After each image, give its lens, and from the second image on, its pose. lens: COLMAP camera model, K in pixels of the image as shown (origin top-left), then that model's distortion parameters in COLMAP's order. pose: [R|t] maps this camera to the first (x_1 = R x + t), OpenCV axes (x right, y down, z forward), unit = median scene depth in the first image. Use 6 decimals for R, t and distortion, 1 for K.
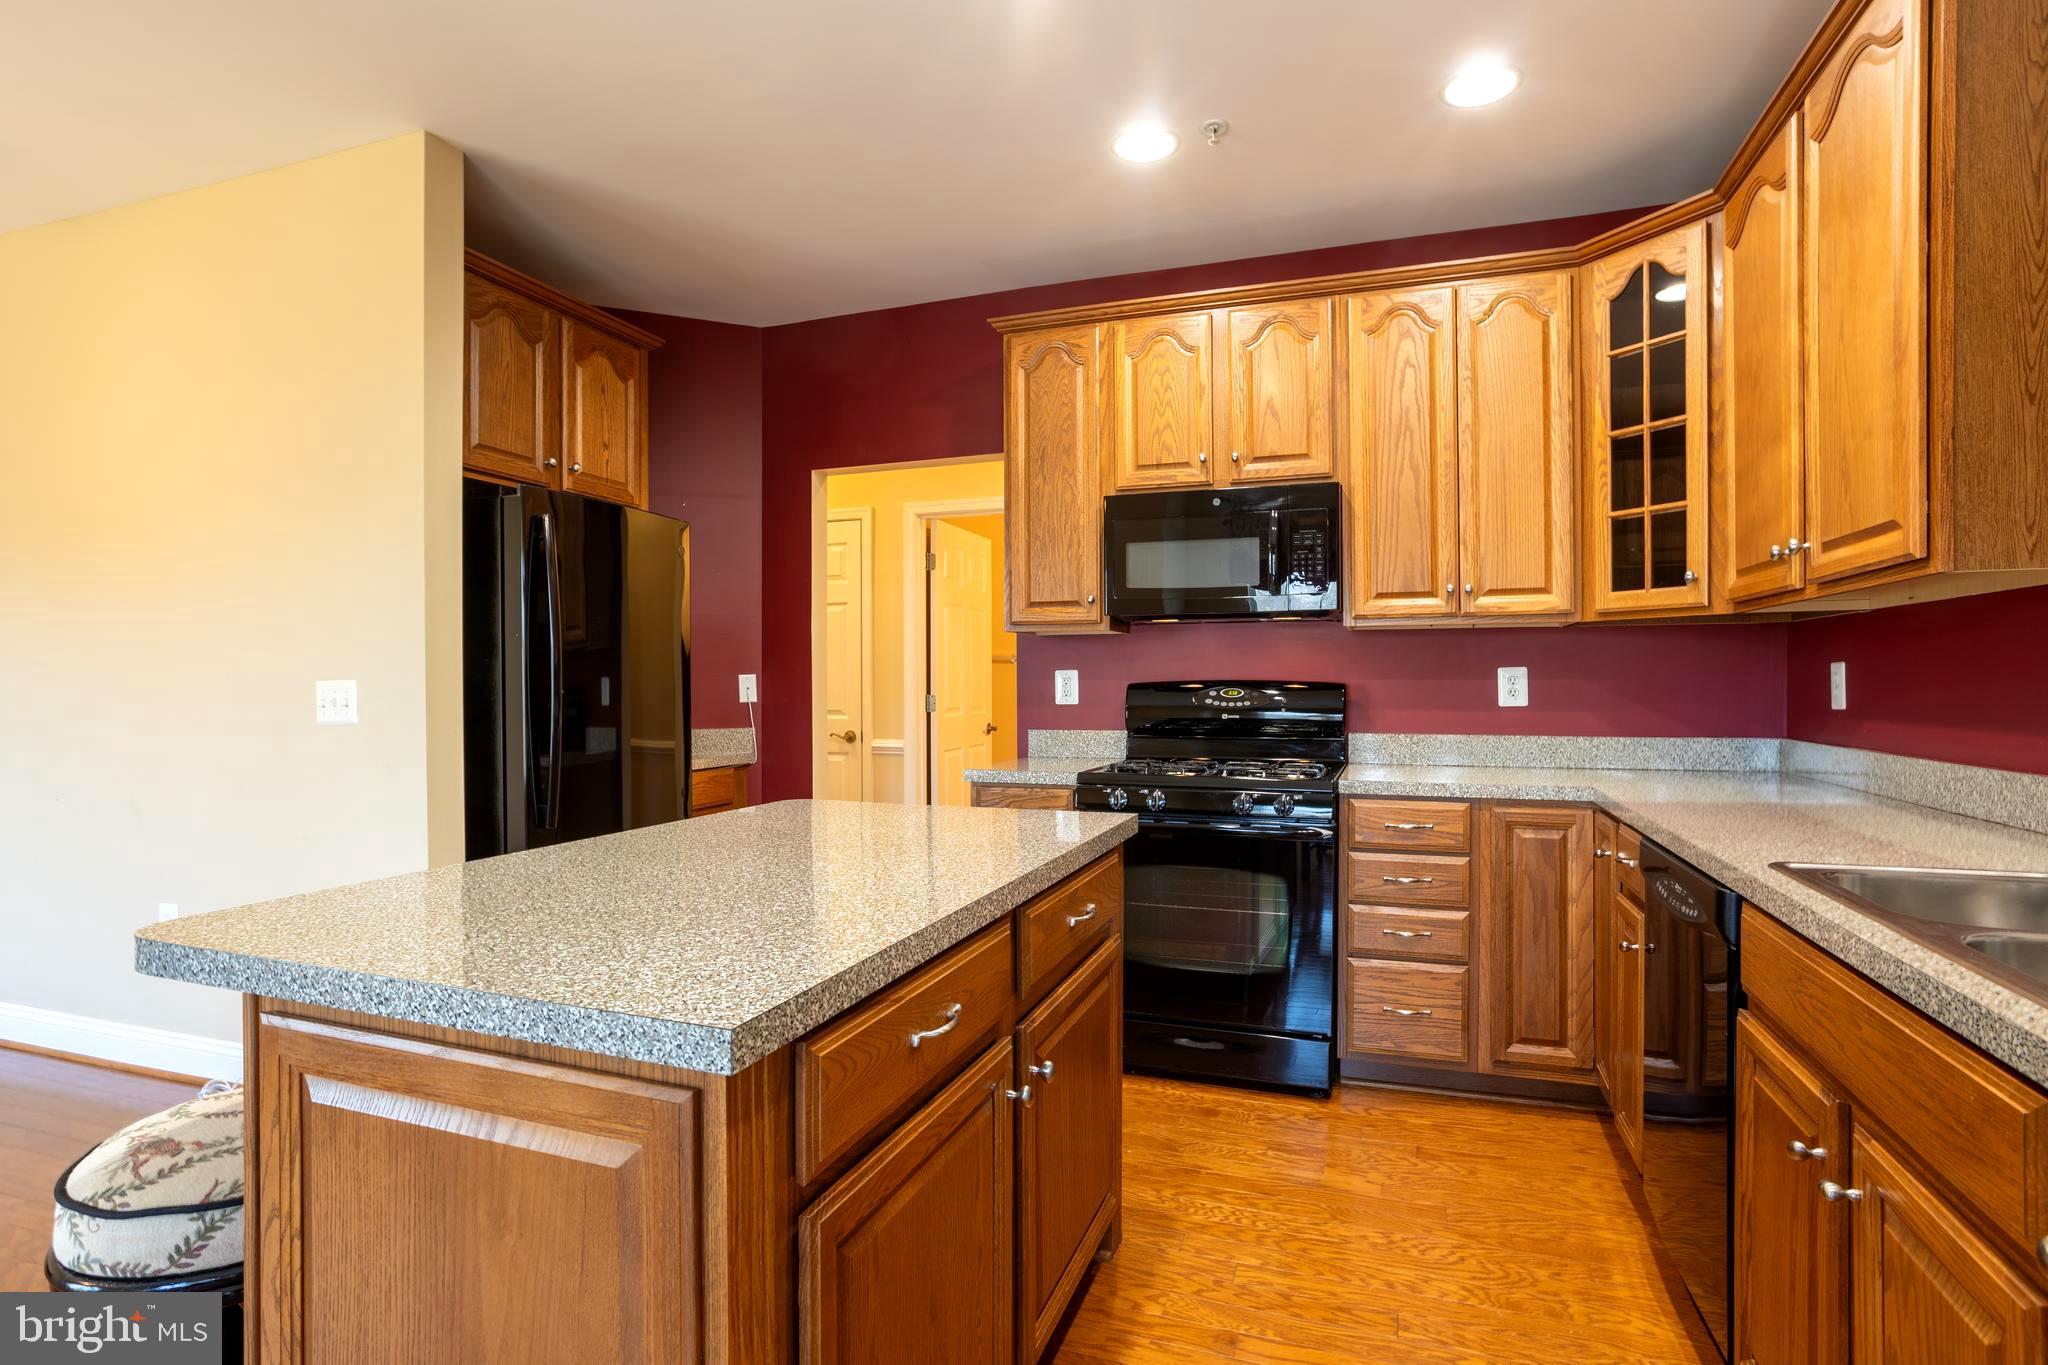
lens RADIAL K [[1031.6, 0, 1026.0], [0, 1031.6, 688.9], [0, 0, 1]] dist [-0.055220, 0.032236]
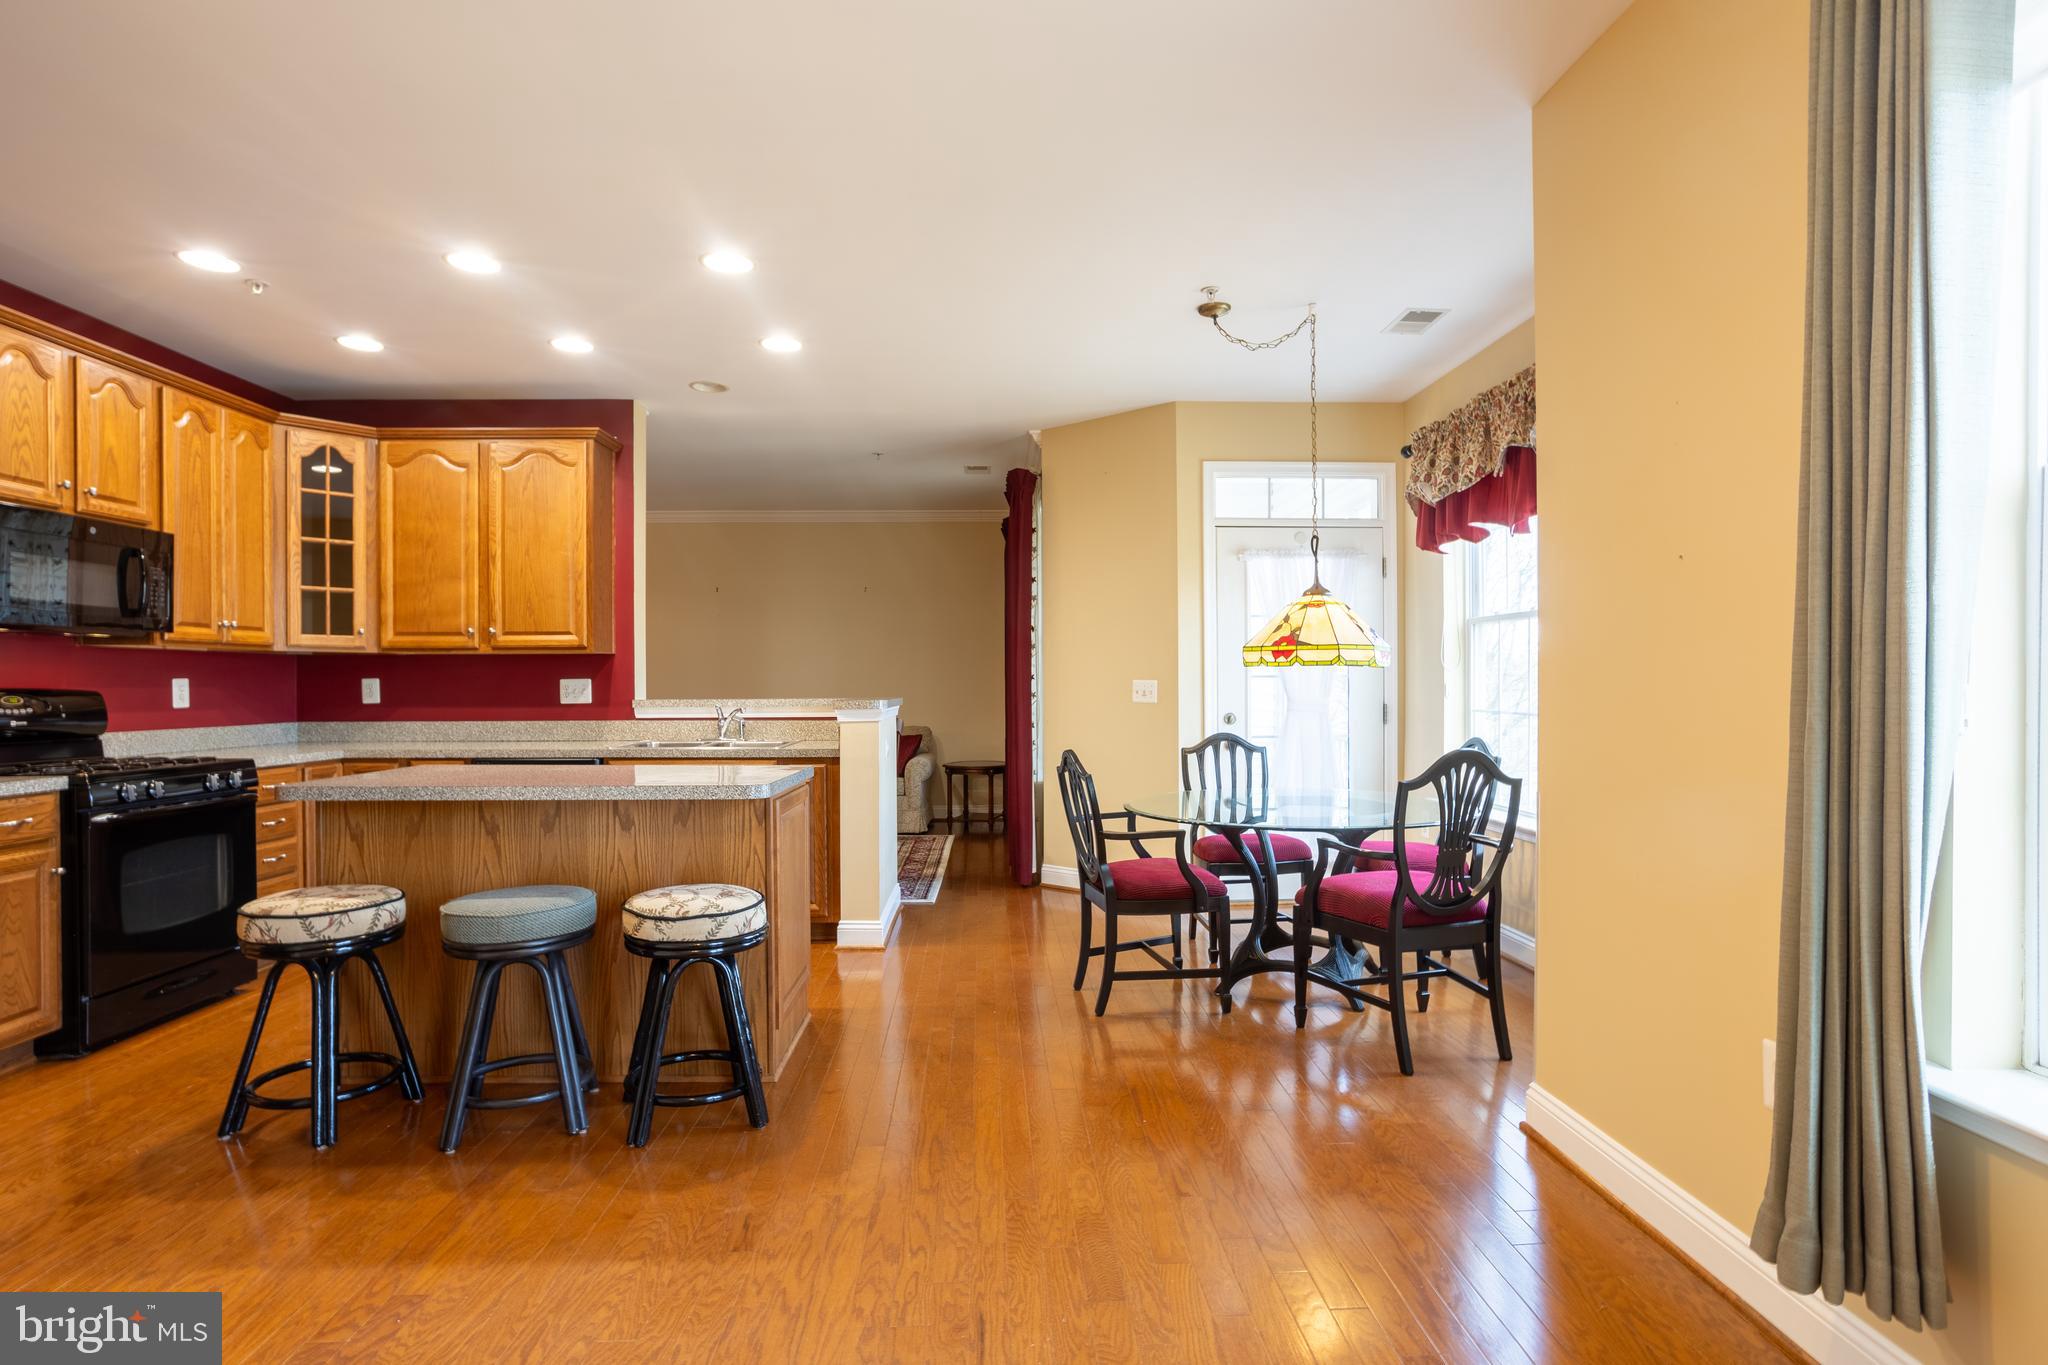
lens RADIAL K [[1031.6, 0, 1025.3], [0, 1031.6, 686.0], [0, 0, 1]] dist [-0.055220, 0.032236]
pose [[-0.373221, 0.002686, 0.927739, -1.378675], [0.011204, 0.999936, 0.001612, -0.001478], [-0.927675, 0.010996, -0.373227, 0.525373]]
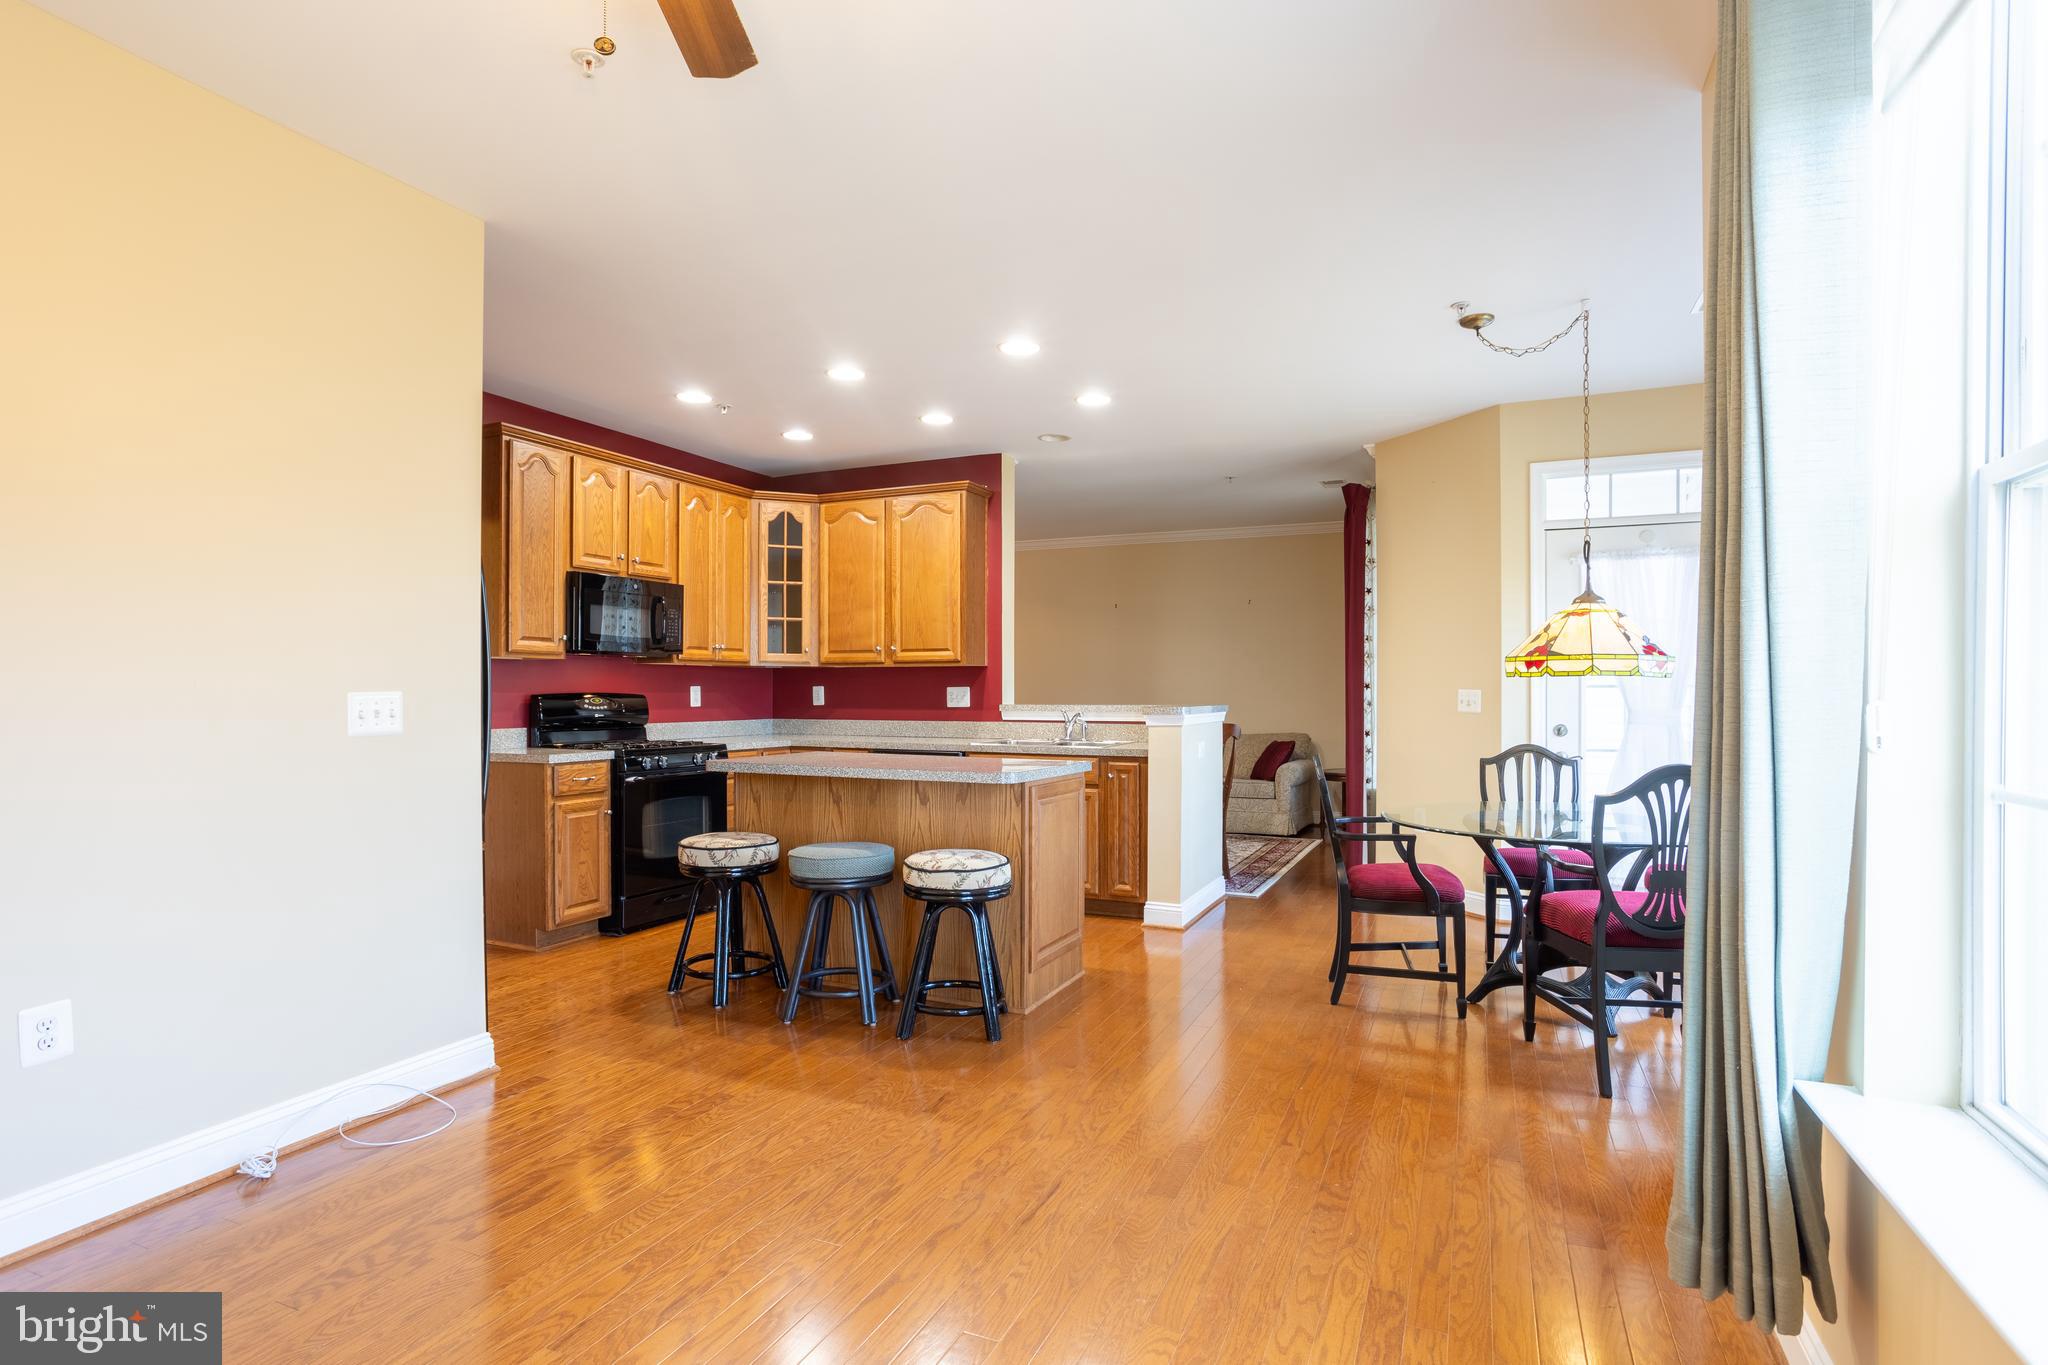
lens RADIAL K [[1031.6, 0, 1026.2], [0, 1031.6, 690.6], [0, 0, 1]] dist [-0.055220, 0.032236]
pose [[0.075311, 0.003851, 0.997153, -1.613342], [0.005339, 0.999977, -0.004265, -0.001565], [-0.997146, 0.005645, 0.075289, 0.271323]]
